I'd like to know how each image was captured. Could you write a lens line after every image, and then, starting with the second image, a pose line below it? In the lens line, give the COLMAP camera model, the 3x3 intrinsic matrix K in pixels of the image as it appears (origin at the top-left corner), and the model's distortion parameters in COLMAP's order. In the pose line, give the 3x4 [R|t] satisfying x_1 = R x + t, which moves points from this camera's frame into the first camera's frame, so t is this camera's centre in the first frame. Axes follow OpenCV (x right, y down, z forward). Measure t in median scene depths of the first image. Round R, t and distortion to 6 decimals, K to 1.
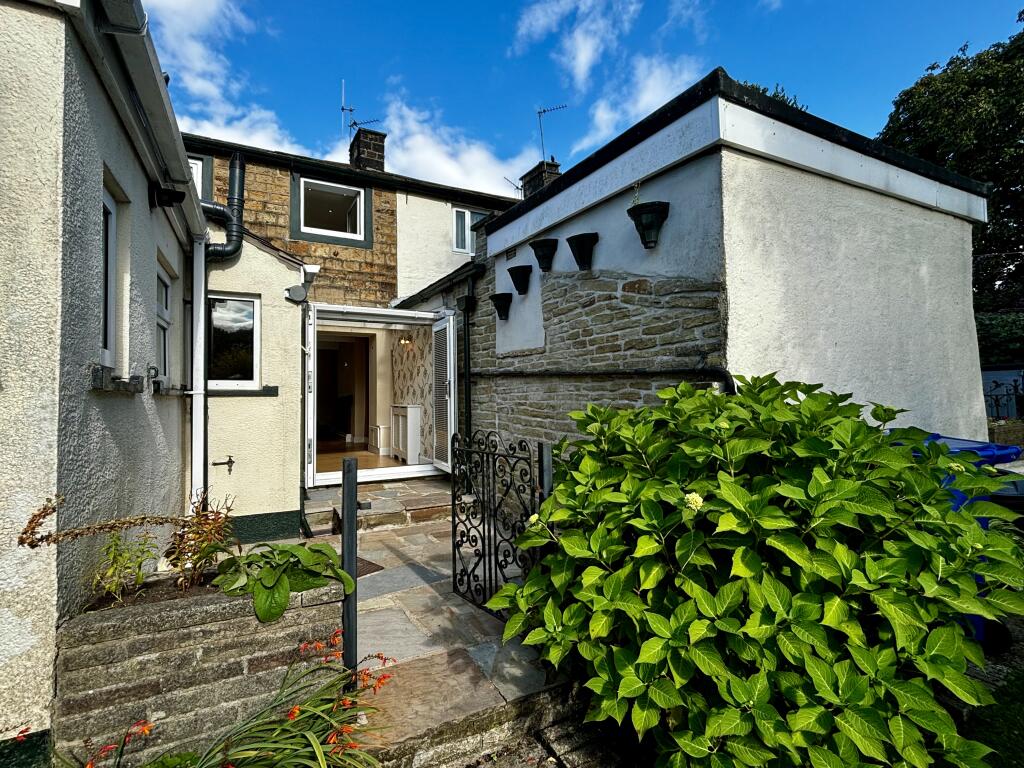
lens RADIAL K [[489.2, 0, 511.3], [0, 489.2, 377.5], [0, 0, 1]] dist [-0.004791, -0.000965]
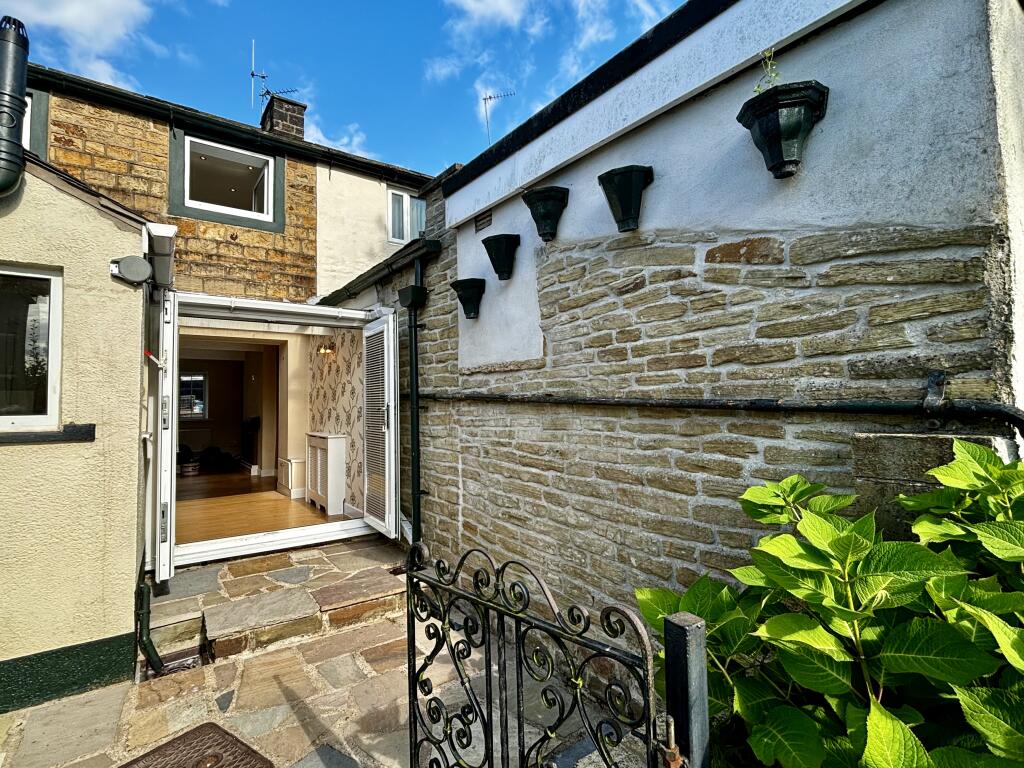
lens RADIAL K [[489.2, 0, 511.3], [0, 489.2, 377.5], [0, 0, 1]] dist [-0.004791, -0.000965]
pose [[0.990481, -0.002863, 0.137622, -0.057491], [0.005784, 0.999766, -0.020827, -0.022102], [-0.137530, 0.021425, 0.990266, 0.334348]]
